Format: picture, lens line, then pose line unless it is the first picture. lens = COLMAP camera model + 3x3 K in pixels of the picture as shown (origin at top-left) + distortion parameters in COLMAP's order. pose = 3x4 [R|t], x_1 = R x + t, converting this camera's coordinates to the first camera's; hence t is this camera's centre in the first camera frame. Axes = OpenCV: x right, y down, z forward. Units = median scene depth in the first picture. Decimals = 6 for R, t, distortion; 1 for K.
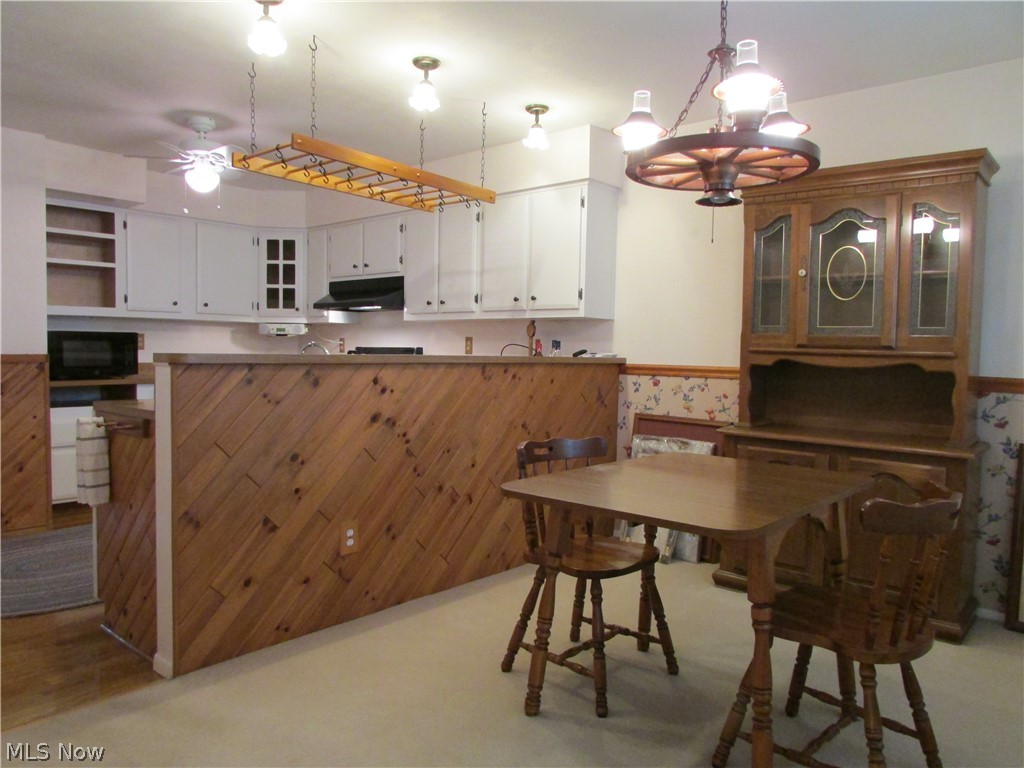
lens RADIAL K [[734.0, 0, 515.2], [0, 734.0, 385.5], [0, 0, 1]] dist [-0.017939, 0.000357]
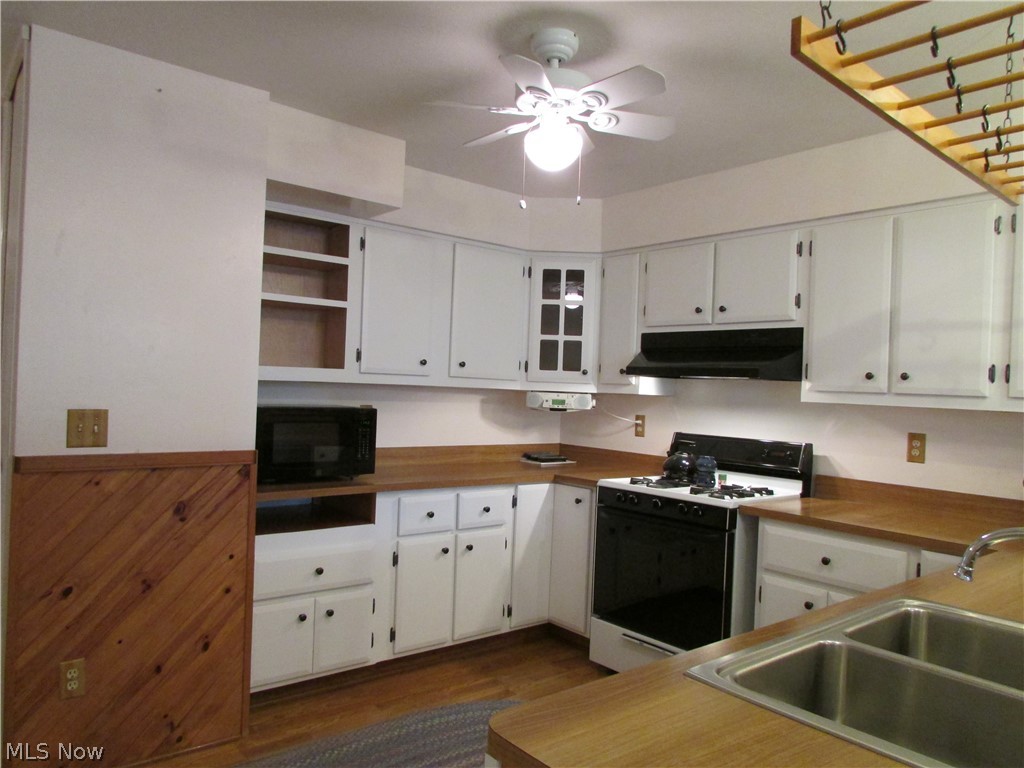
lens RADIAL K [[719.1, 0, 507.5], [0, 719.1, 397.2], [0, 0, 1]] dist [0.004903, 0.001113]
pose [[0.986112, 0.030091, -0.163335, -0.291803], [-0.035882, 0.998823, -0.032622, -0.064445], [0.162161, 0.038030, 0.986031, 0.381481]]
